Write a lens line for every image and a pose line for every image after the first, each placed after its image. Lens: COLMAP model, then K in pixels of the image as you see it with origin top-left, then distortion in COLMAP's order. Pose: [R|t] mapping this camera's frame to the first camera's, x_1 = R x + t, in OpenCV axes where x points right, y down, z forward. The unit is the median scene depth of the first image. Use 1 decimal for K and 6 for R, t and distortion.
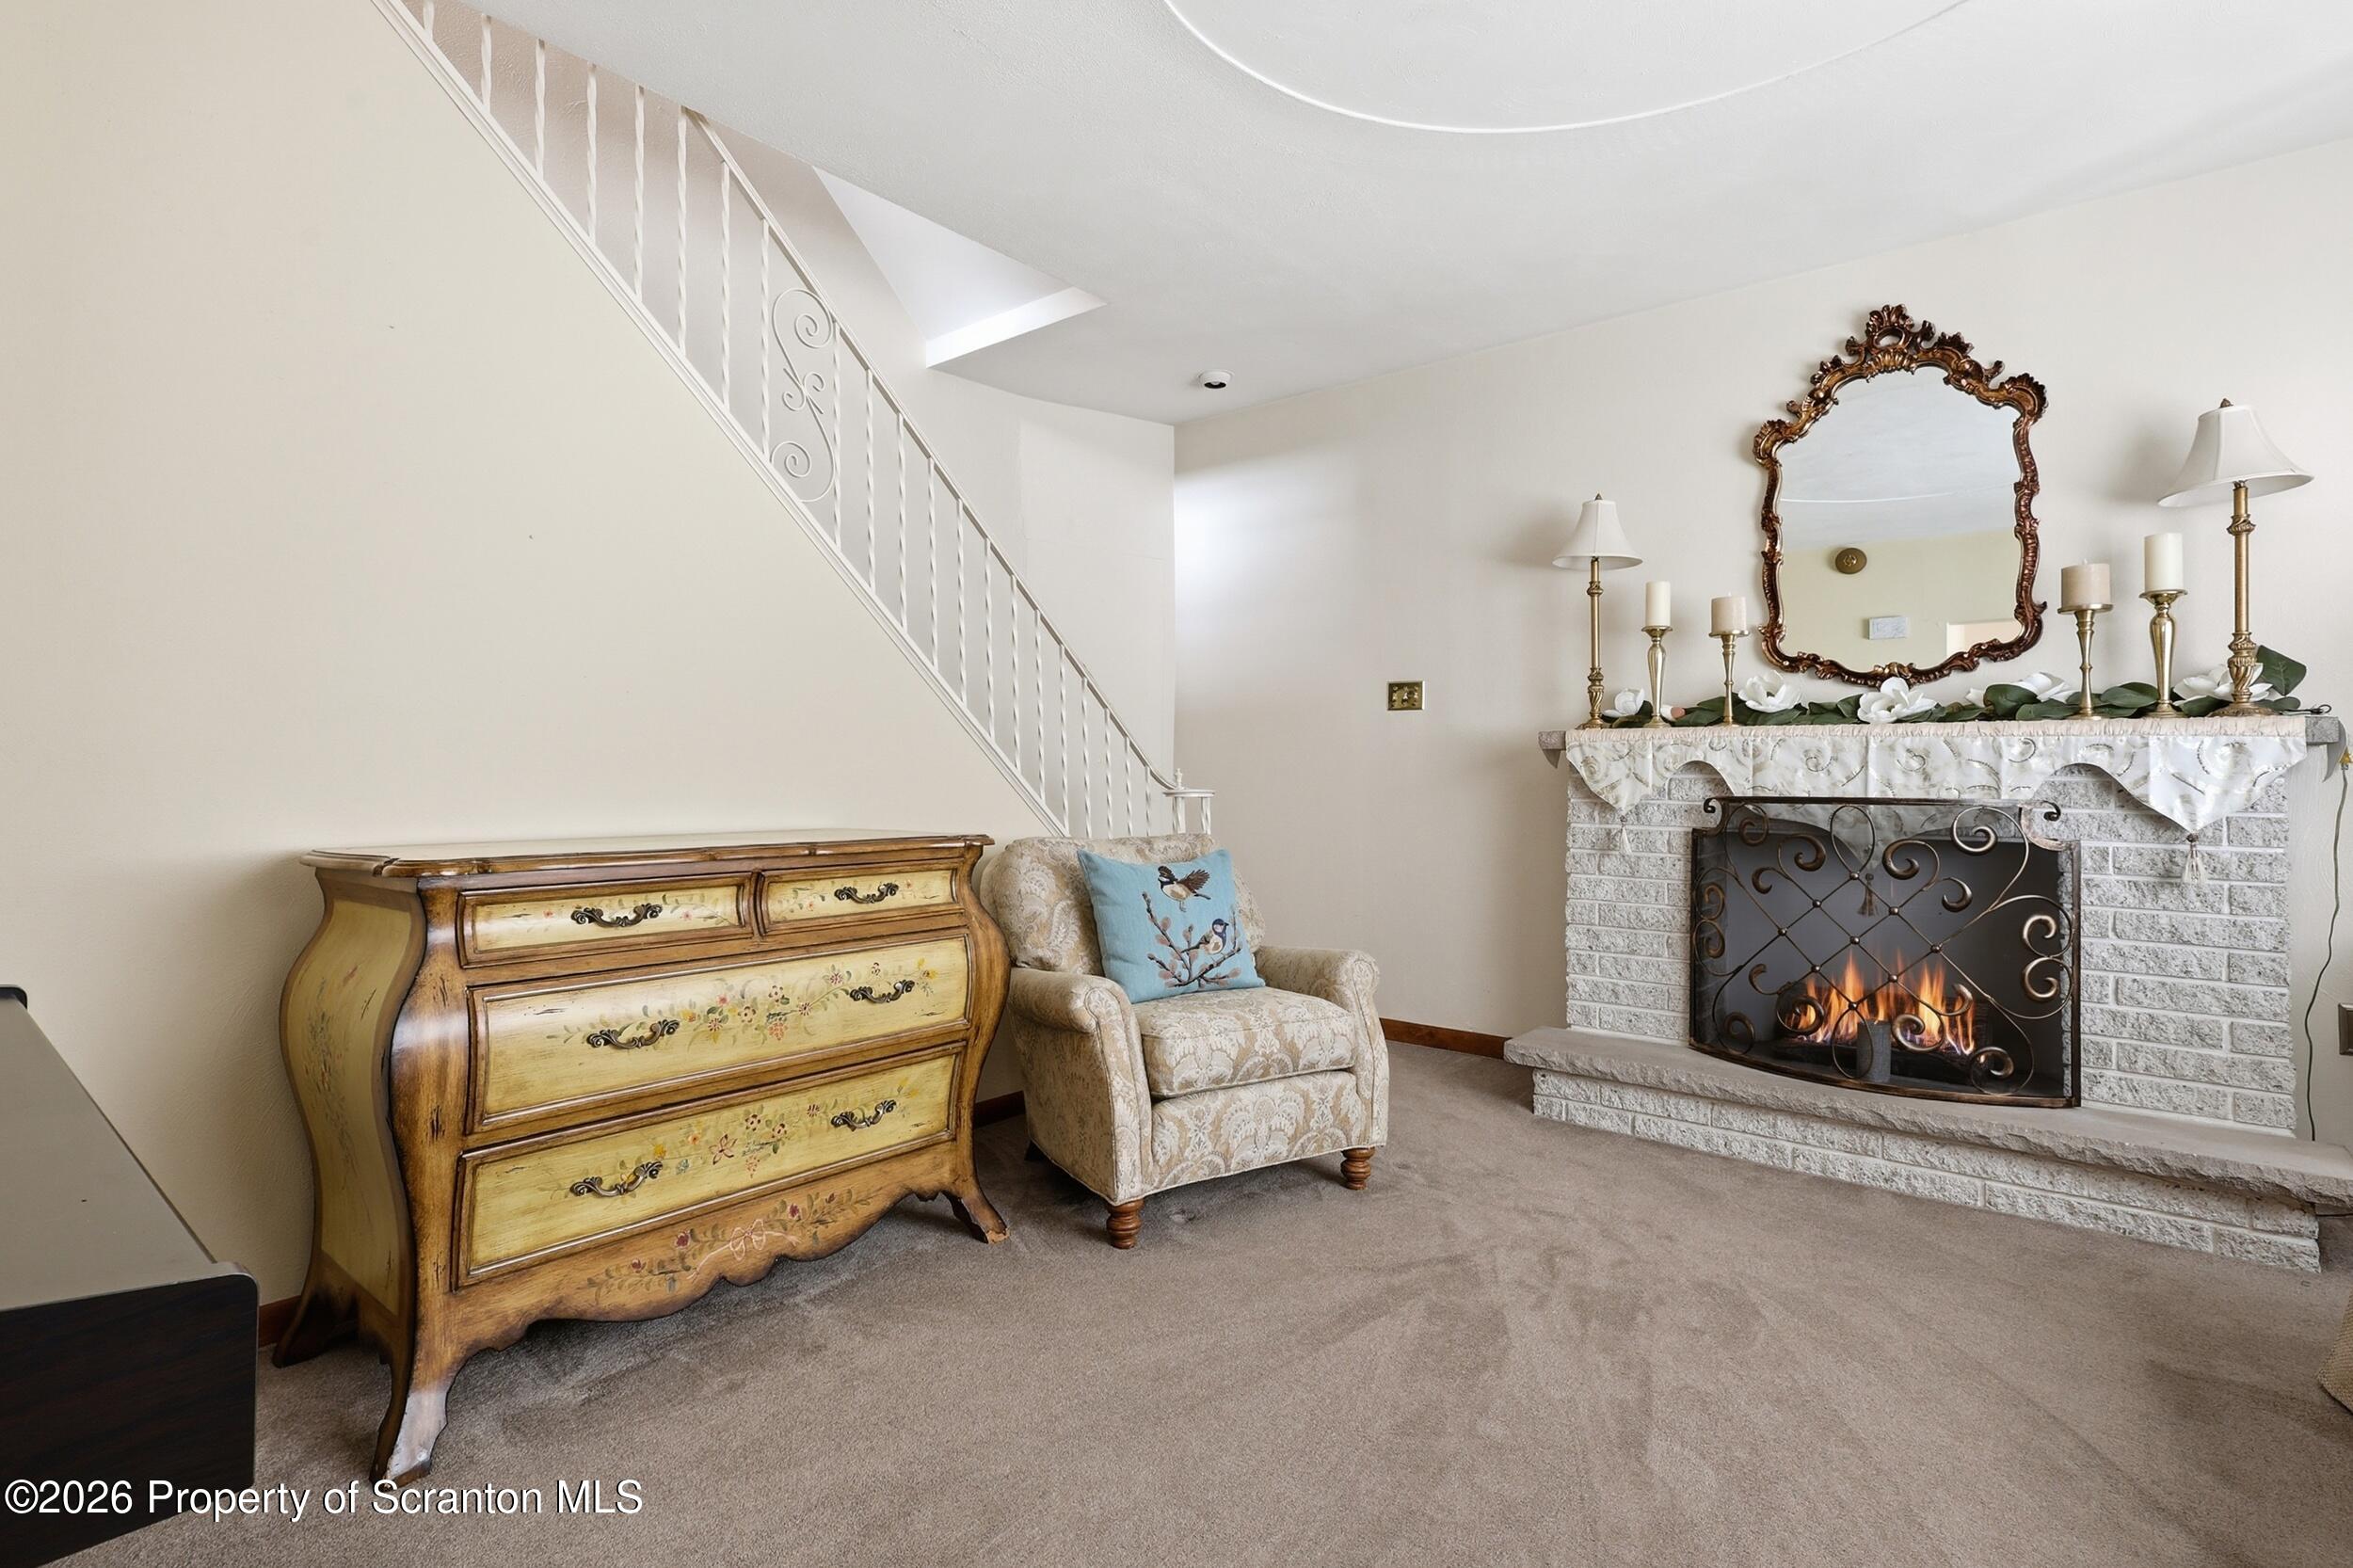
lens RADIAL K [[1087.0, 0, 1176.0], [0, 1087.0, 792.2], [0, 0, 1]] dist [-0.000630, 0.001275]
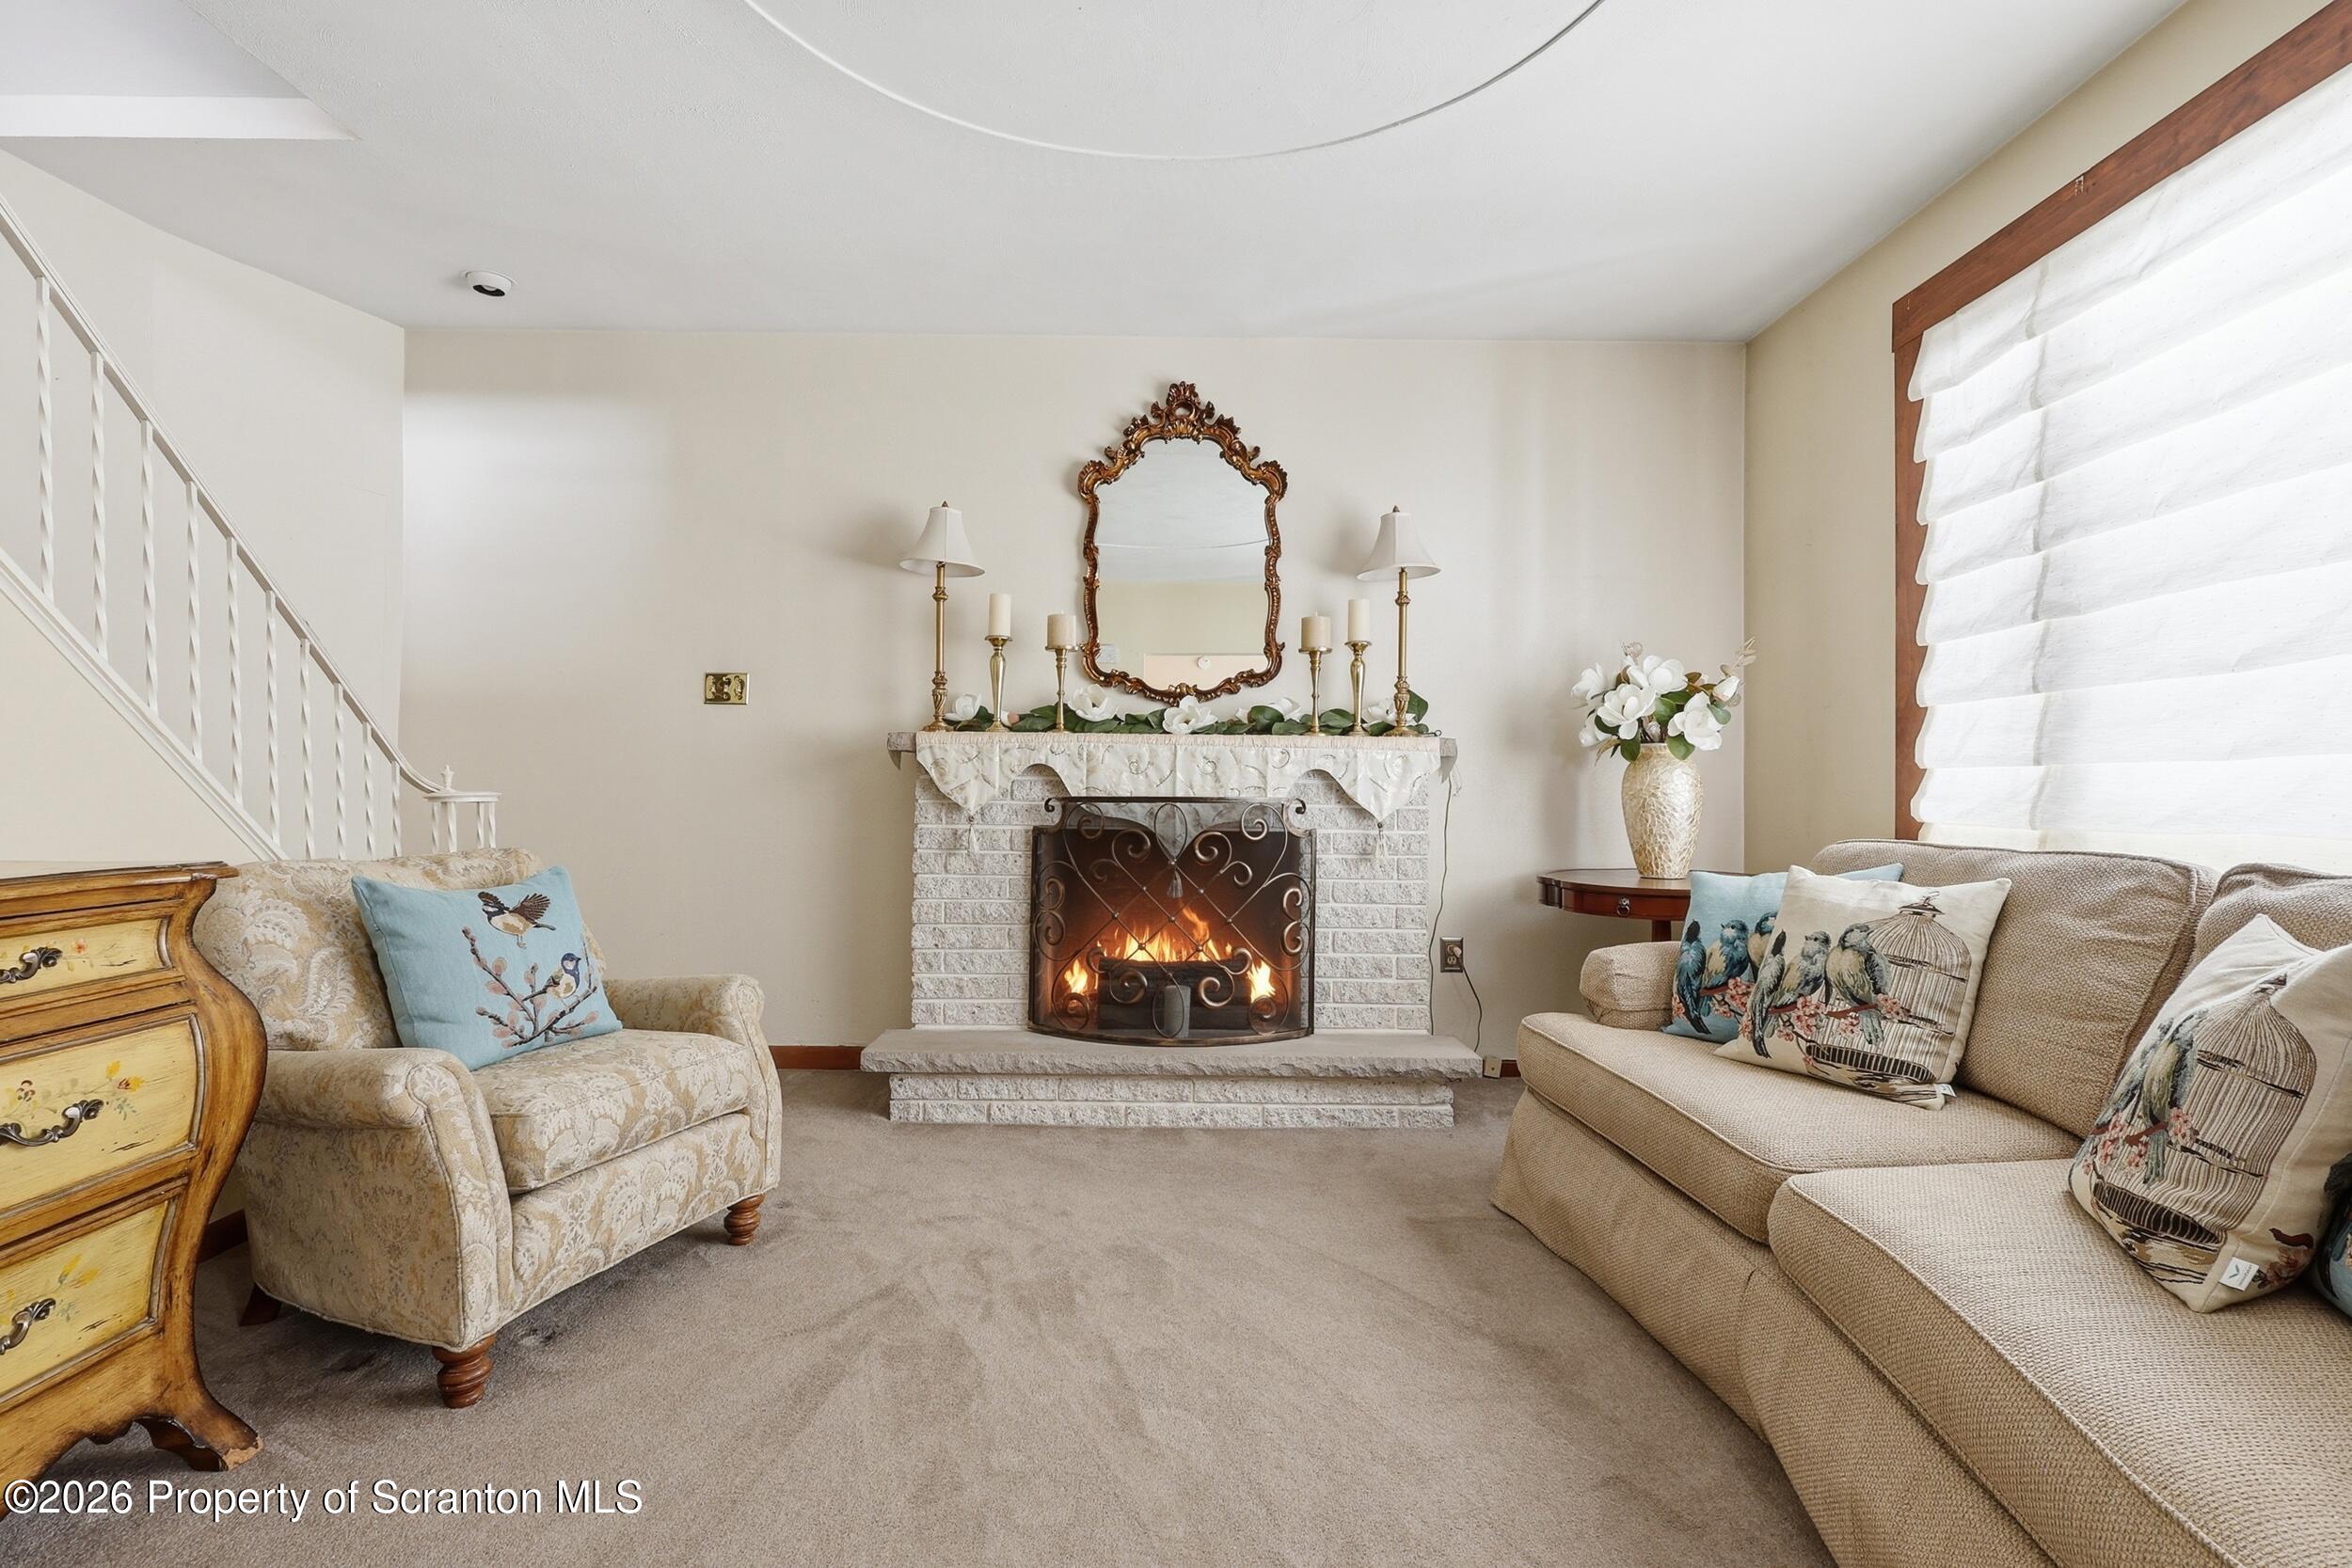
lens RADIAL K [[1086.4, 0, 1175.5], [0, 1086.4, 792.2], [0, 0, 1]] dist [-0.000630, 0.001275]
pose [[0.786331, -0.004483, 0.617789, -0.097727], [0.005060, 0.999987, 0.000815, -0.001169], [-0.617785, 0.002486, 0.786343, 0.083643]]
